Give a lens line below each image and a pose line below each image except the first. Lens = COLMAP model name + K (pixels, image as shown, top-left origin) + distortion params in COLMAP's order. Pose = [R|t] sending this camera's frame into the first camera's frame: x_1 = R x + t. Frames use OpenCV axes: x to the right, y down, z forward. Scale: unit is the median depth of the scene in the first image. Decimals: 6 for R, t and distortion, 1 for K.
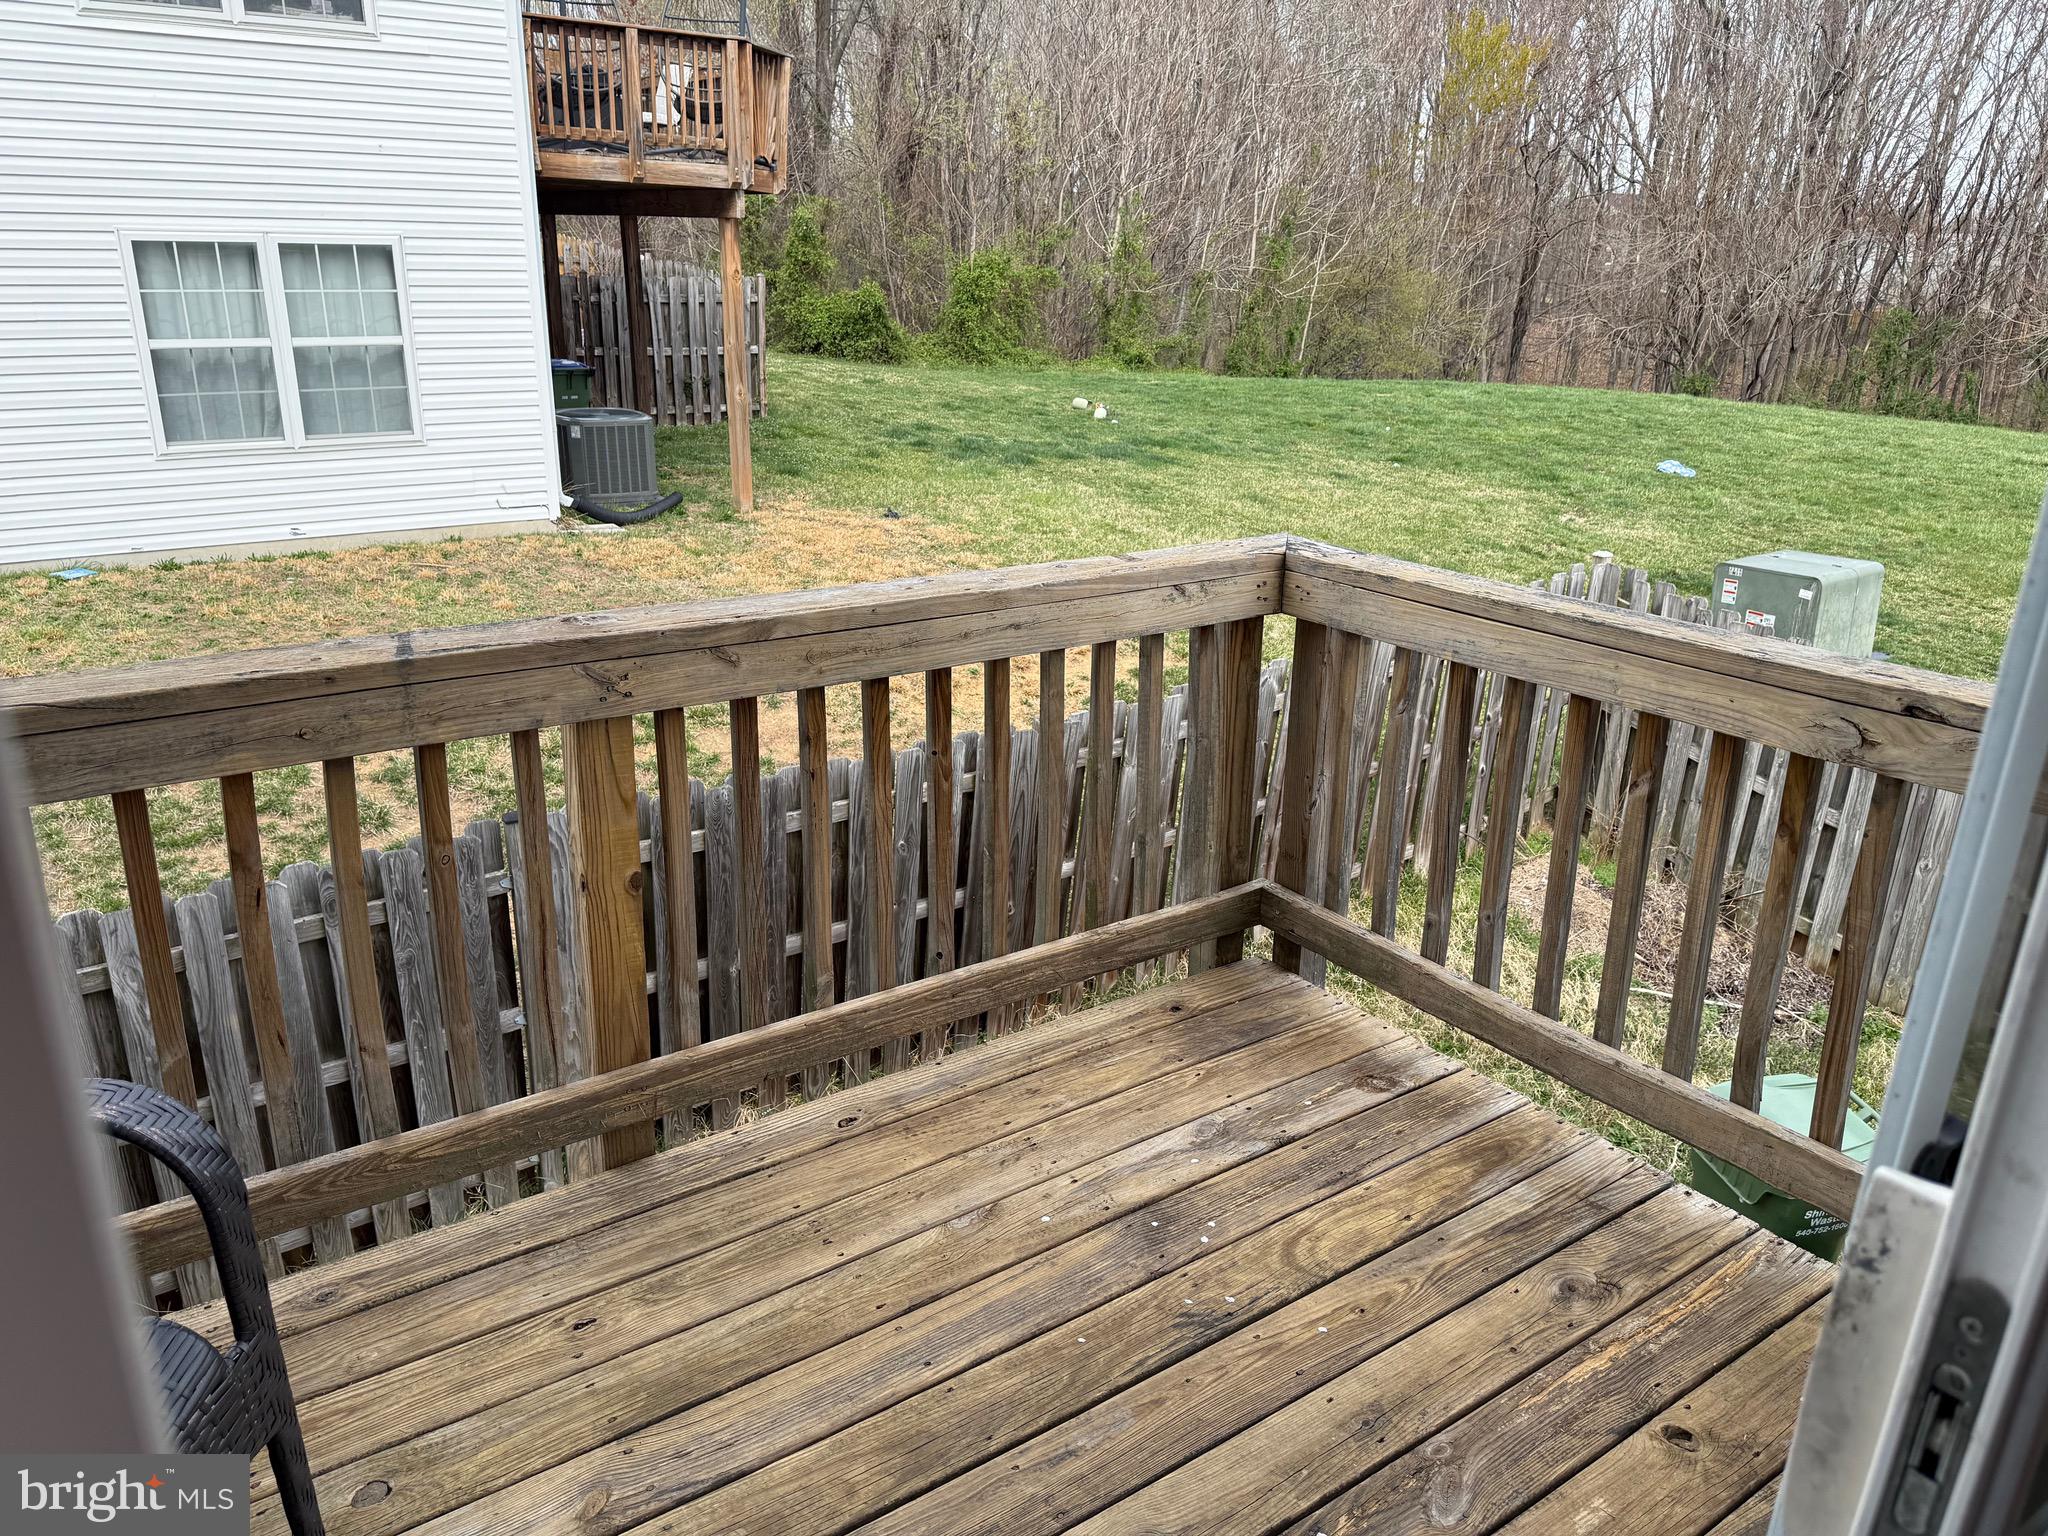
lens RADIAL K [[1443.1, 0, 1011.8], [0, 1443.1, 785.8], [0, 0, 1]] dist [0.073498, -0.109006]
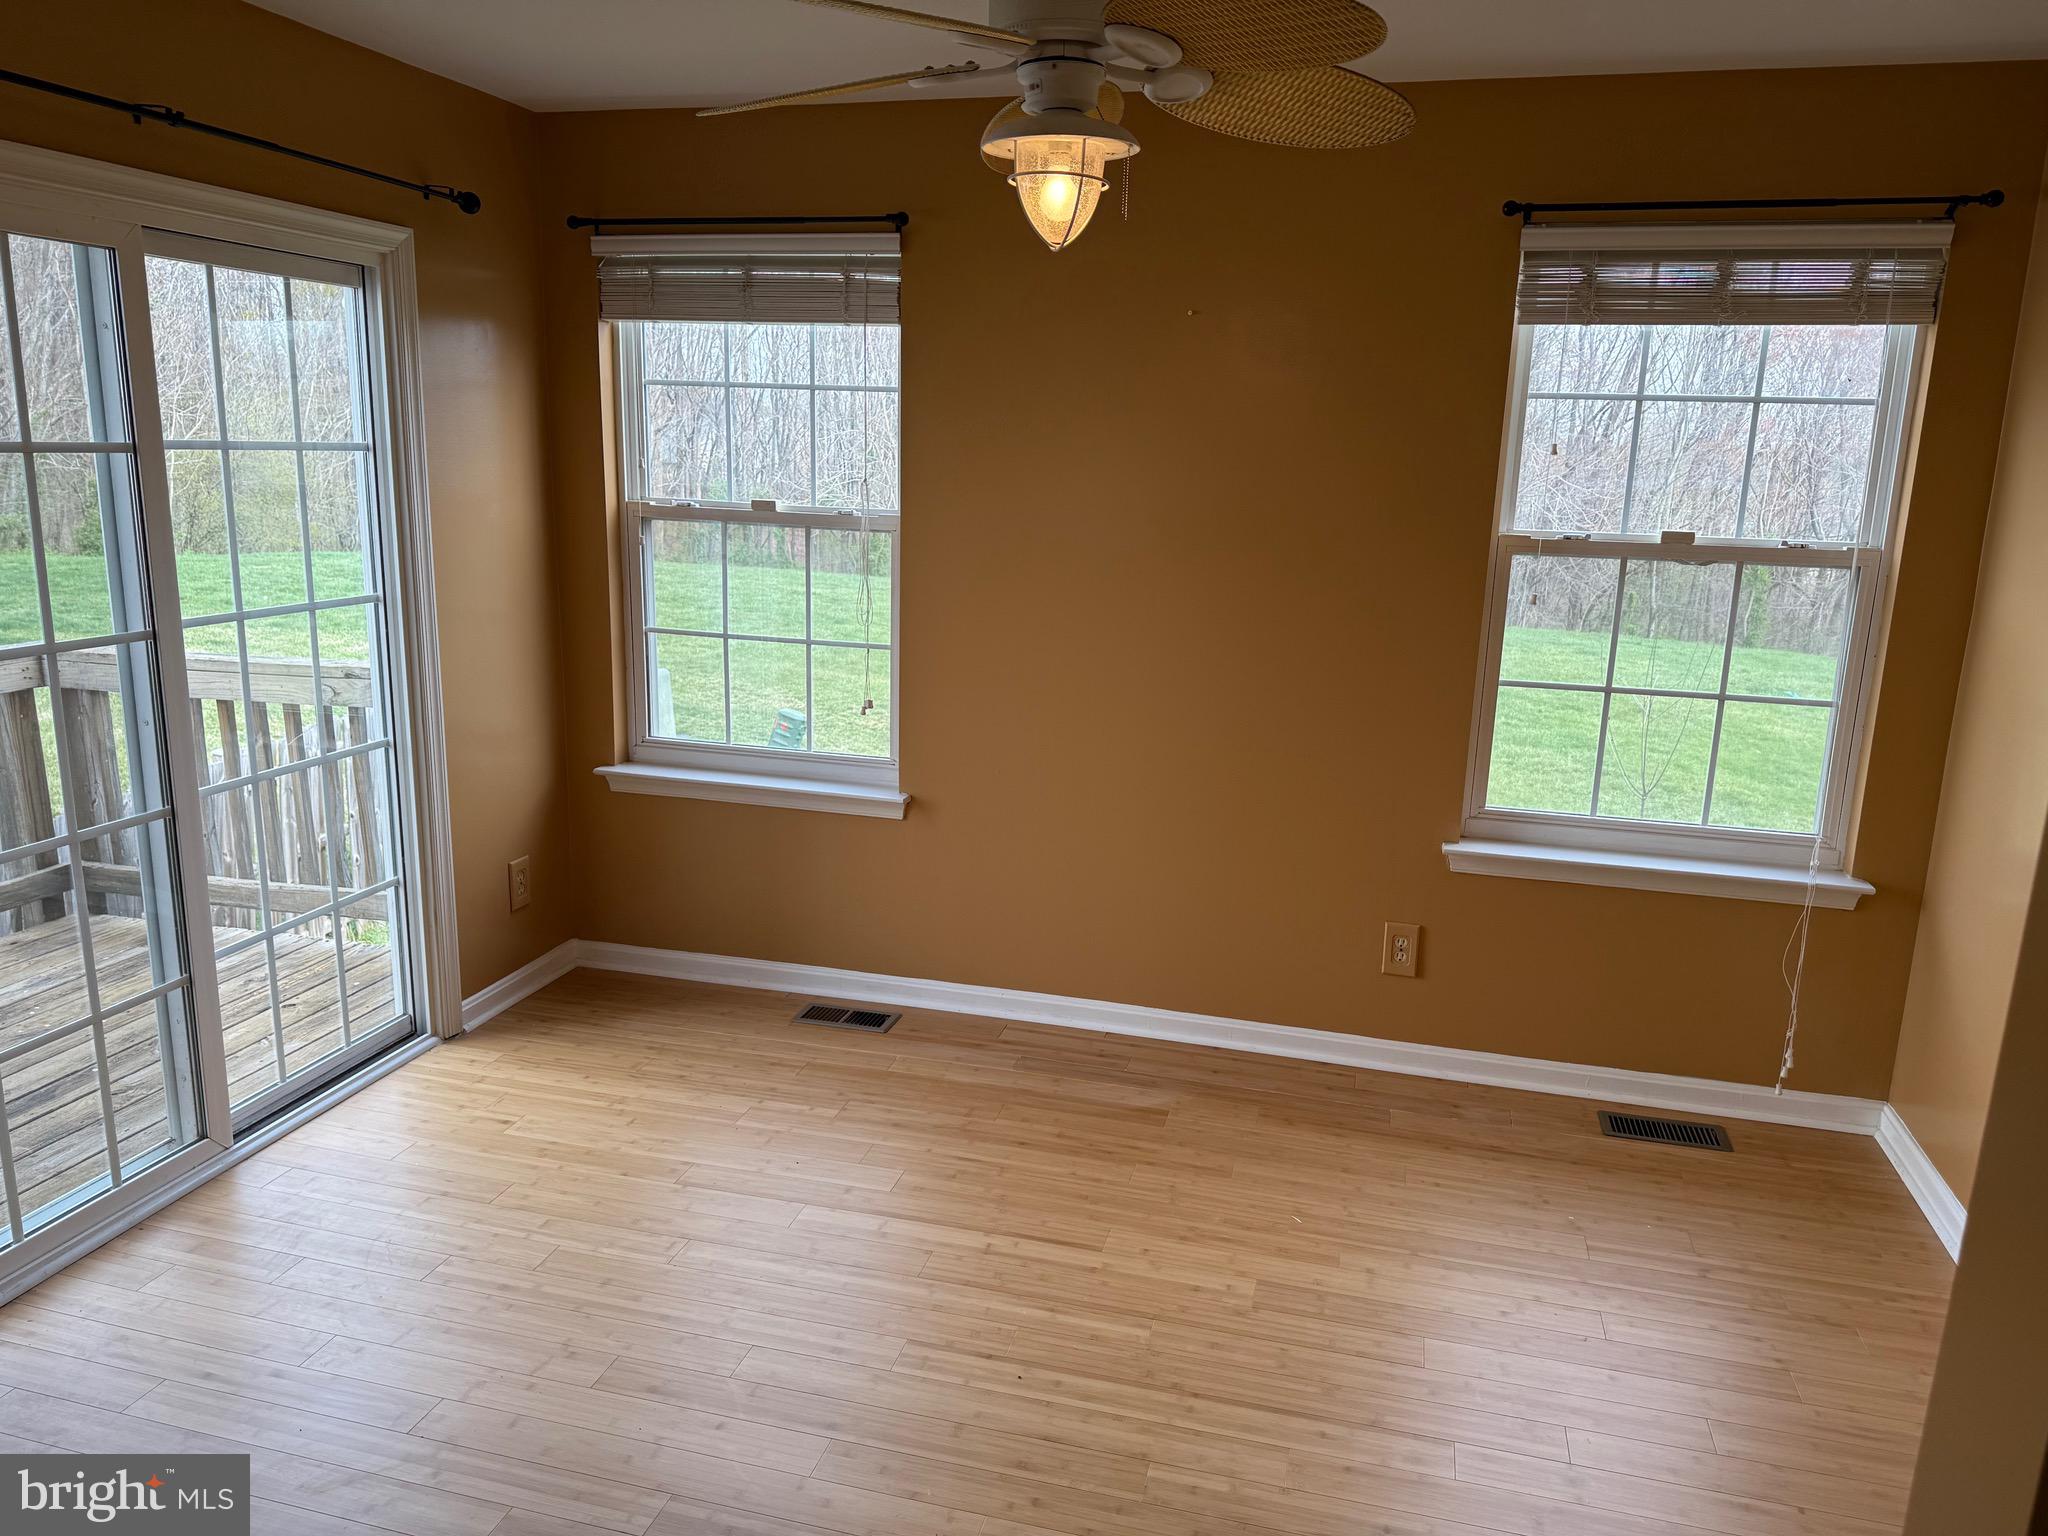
lens RADIAL K [[1443.1, 0, 1030.7], [0, 1443.1, 786.5], [0, 0, 1]] dist [0.073498, -0.109006]
pose [[0.761212, -0.147396, 0.631530, -0.019029], [0.214833, 0.976155, -0.031118, 0.261058], [-0.611885, 0.159361, 0.774727, -0.862248]]
